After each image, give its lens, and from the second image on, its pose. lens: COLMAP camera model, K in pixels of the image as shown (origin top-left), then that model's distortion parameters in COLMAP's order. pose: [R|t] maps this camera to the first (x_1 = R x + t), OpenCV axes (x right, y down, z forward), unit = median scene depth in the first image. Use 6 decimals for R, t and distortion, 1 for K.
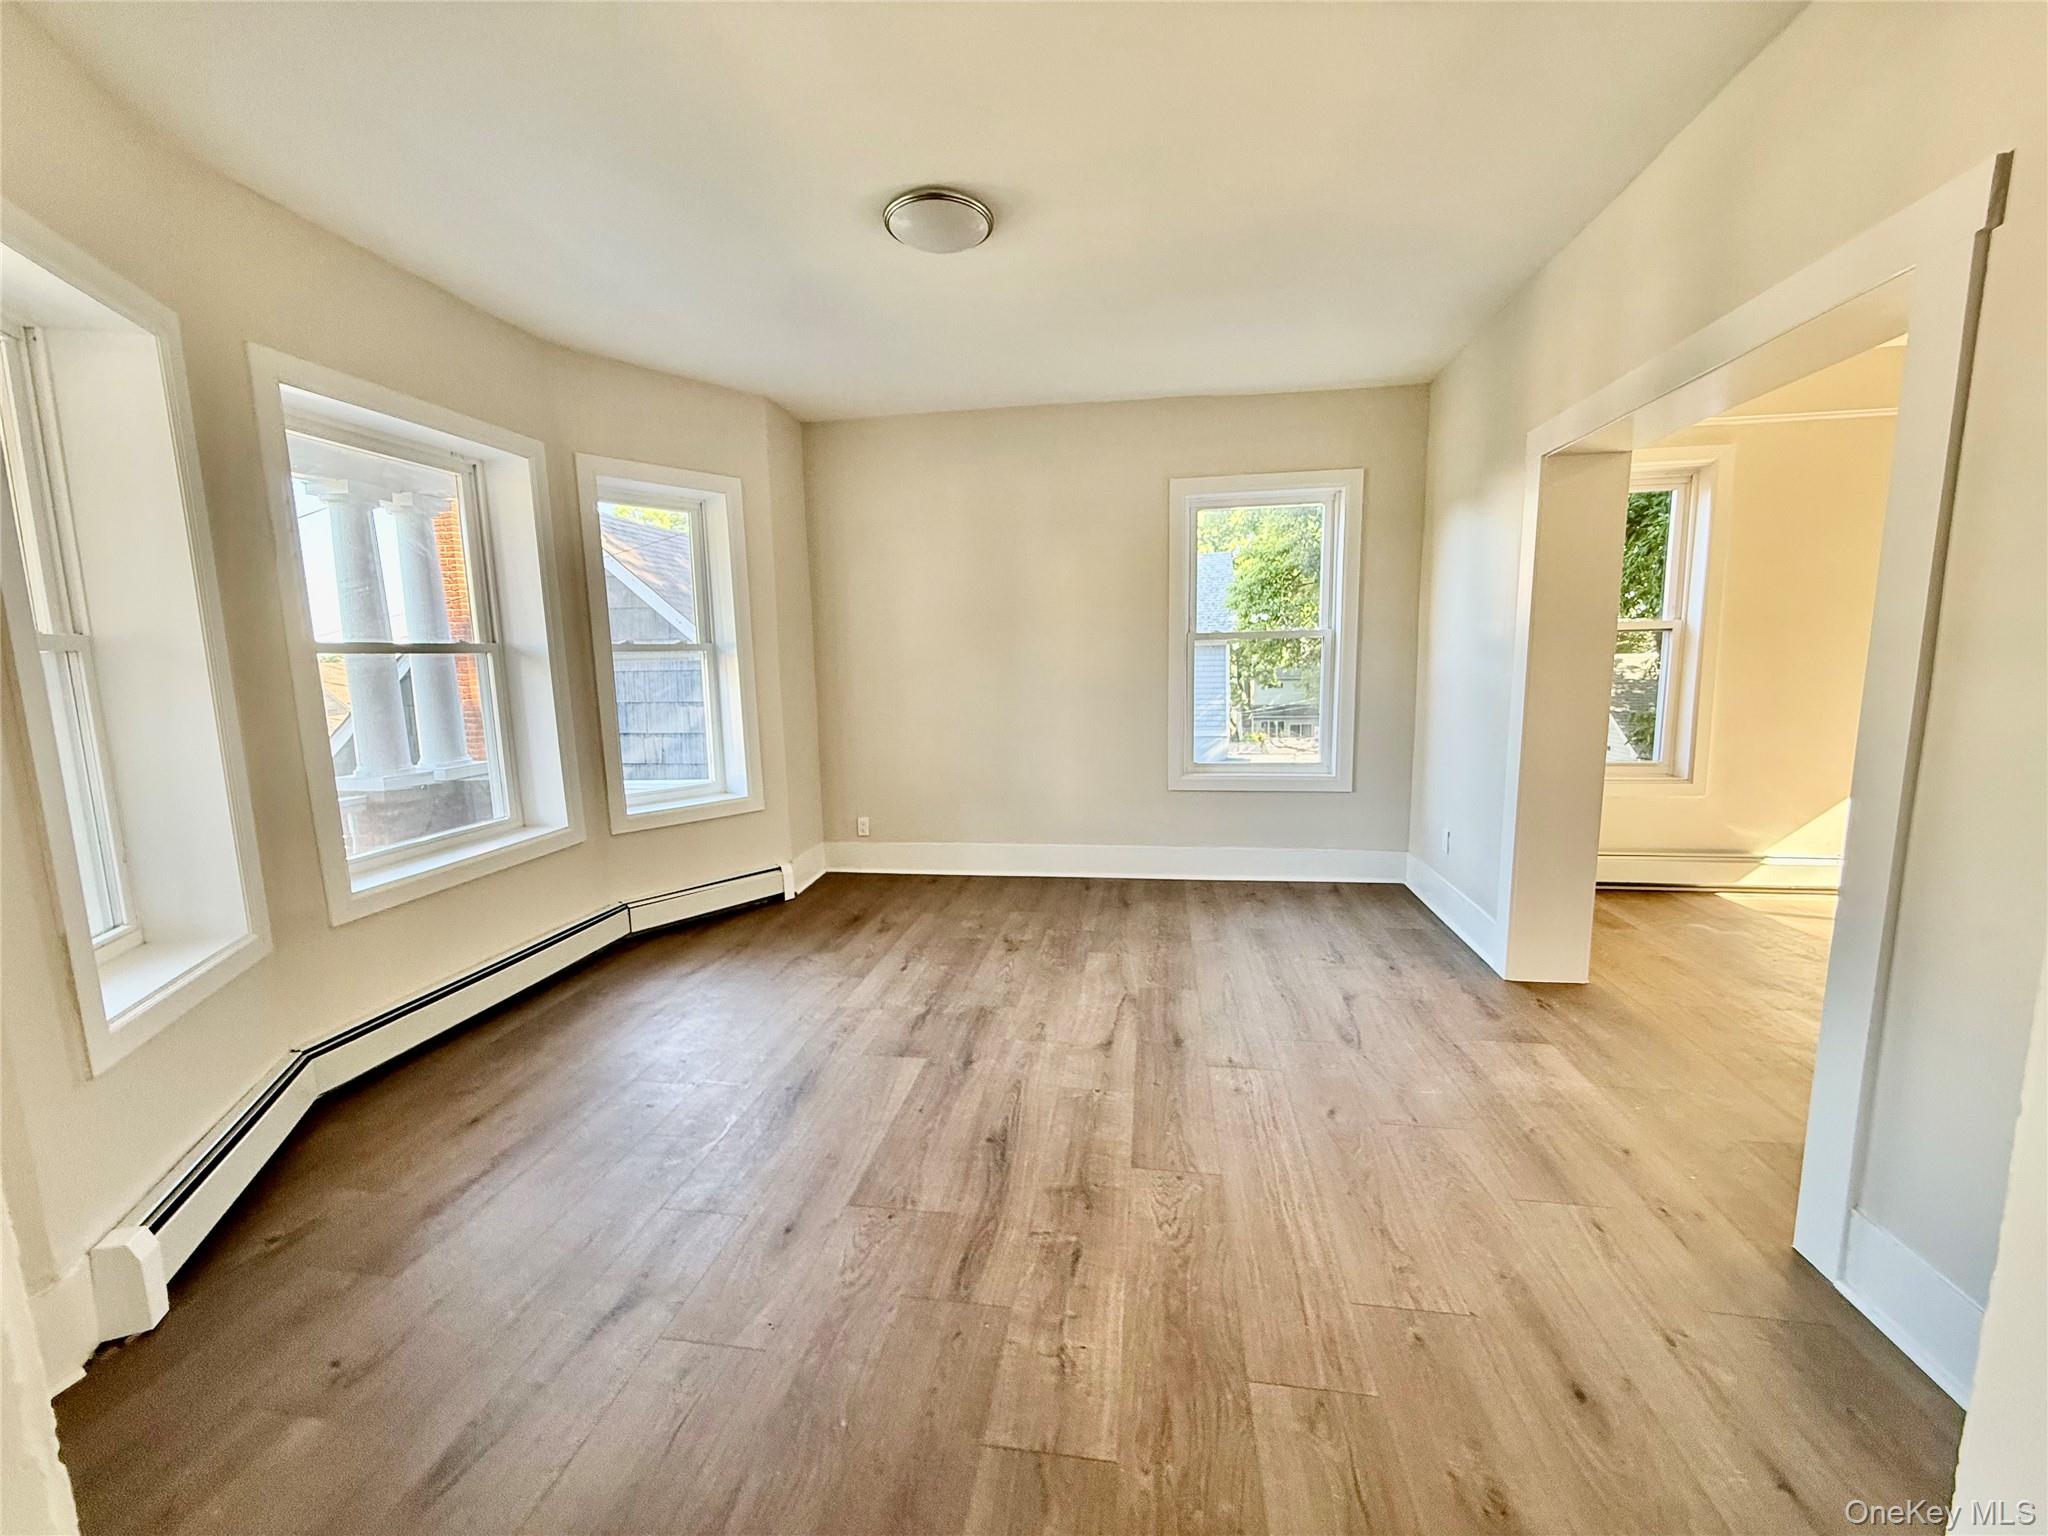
lens RADIAL K [[813.8, 0, 1018.4], [0, 813.8, 772.2], [0, 0, 1]] dist [0.000035, 0.000202]
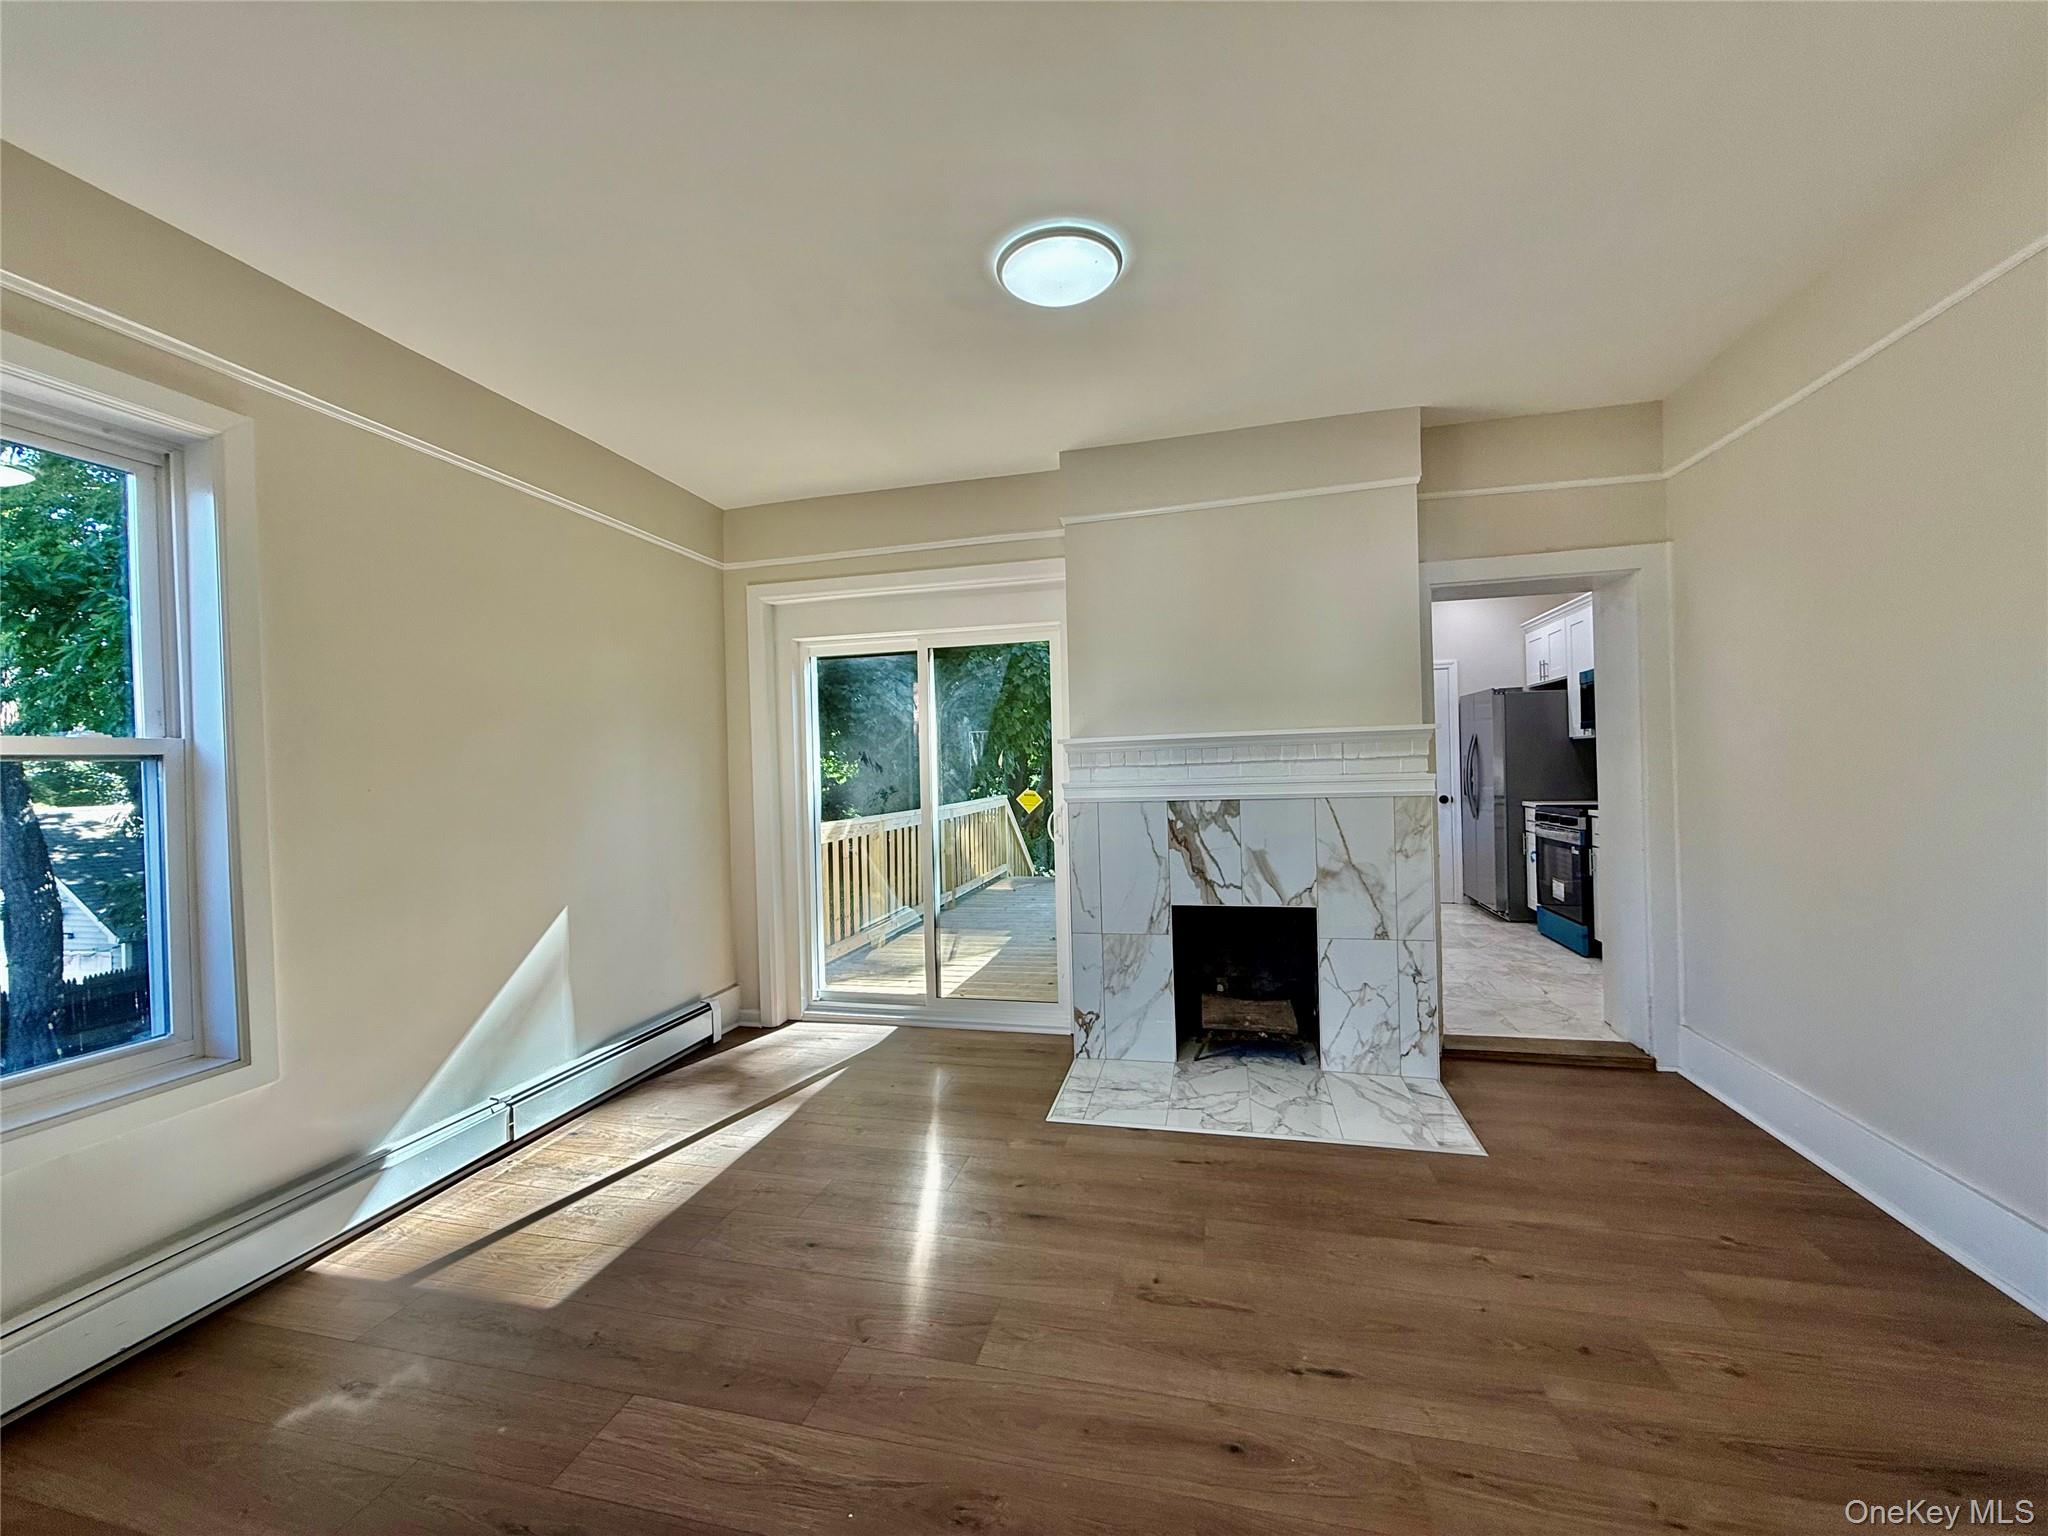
lens RADIAL K [[813.8, 0, 1018.4], [0, 813.8, 769.2], [0, 0, 1]] dist [0.000035, 0.000202]
pose [[0.082101, 0.014982, 0.996511, 0.369943], [0.161933, 0.986400, -0.028172, -0.073772], [-0.983380, 0.163681, 0.078558, 0.471424]]
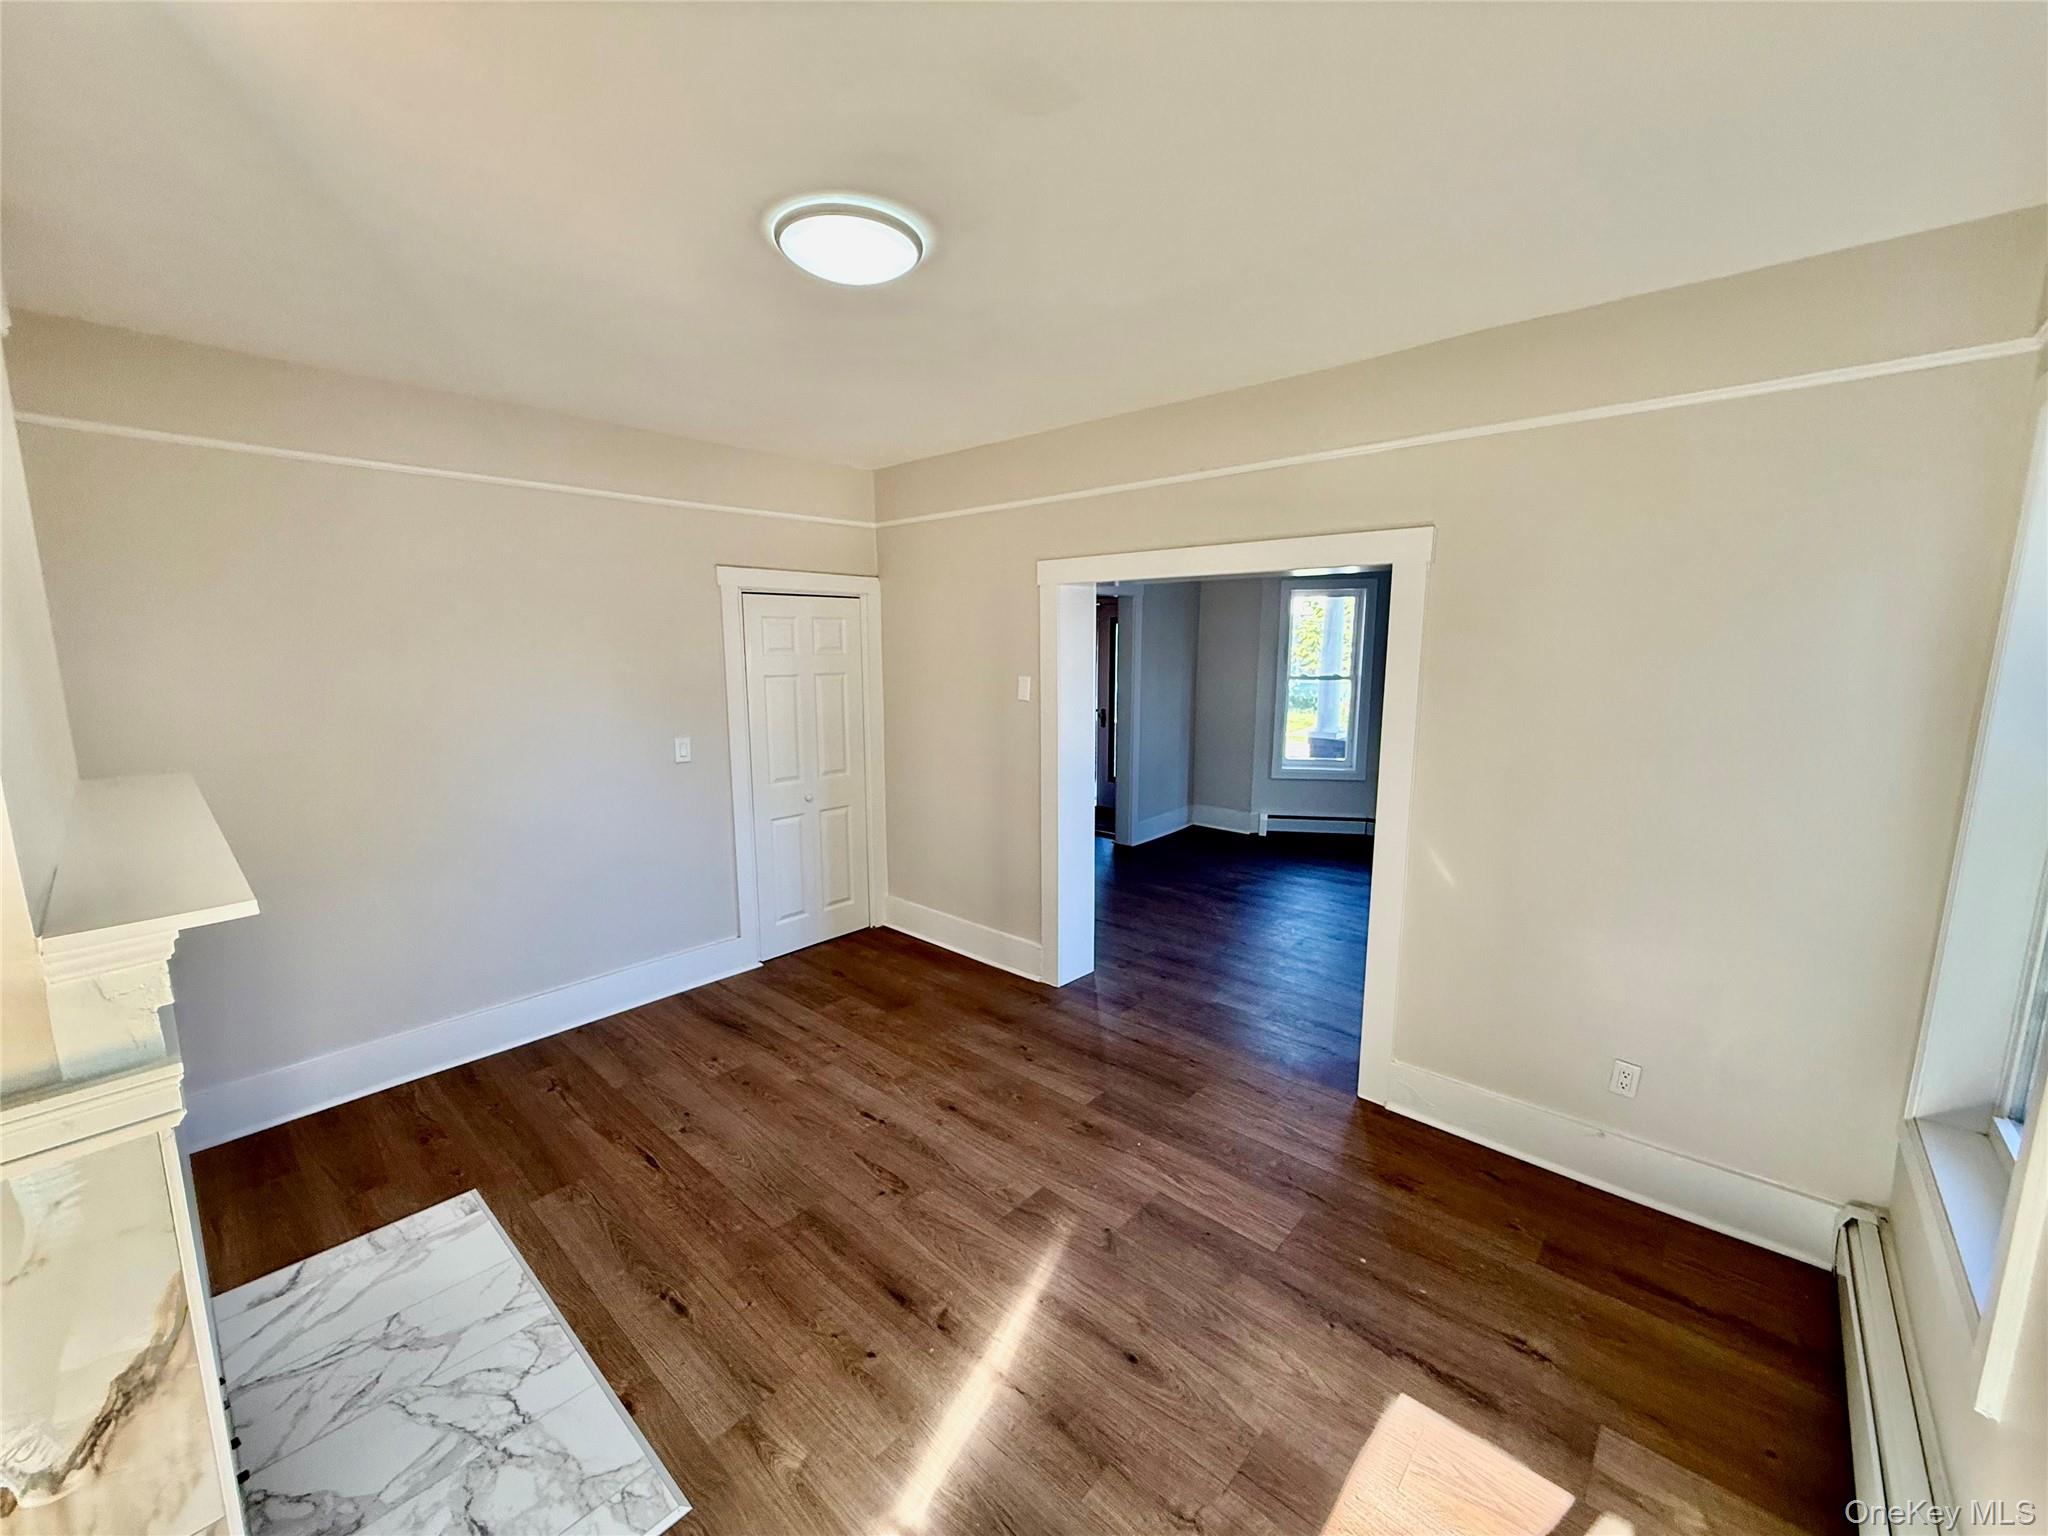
lens RADIAL K [[813.8, 0, 1021.1], [0, 813.8, 769.0], [0, 0, 1]] dist [0.000035, 0.000202]
pose [[-0.539575, 0.158108, -0.826958, 1.257304], [-0.099964, 0.963231, 0.249387, -0.246005], [0.835982, 0.217229, -0.503931, 0.804038]]
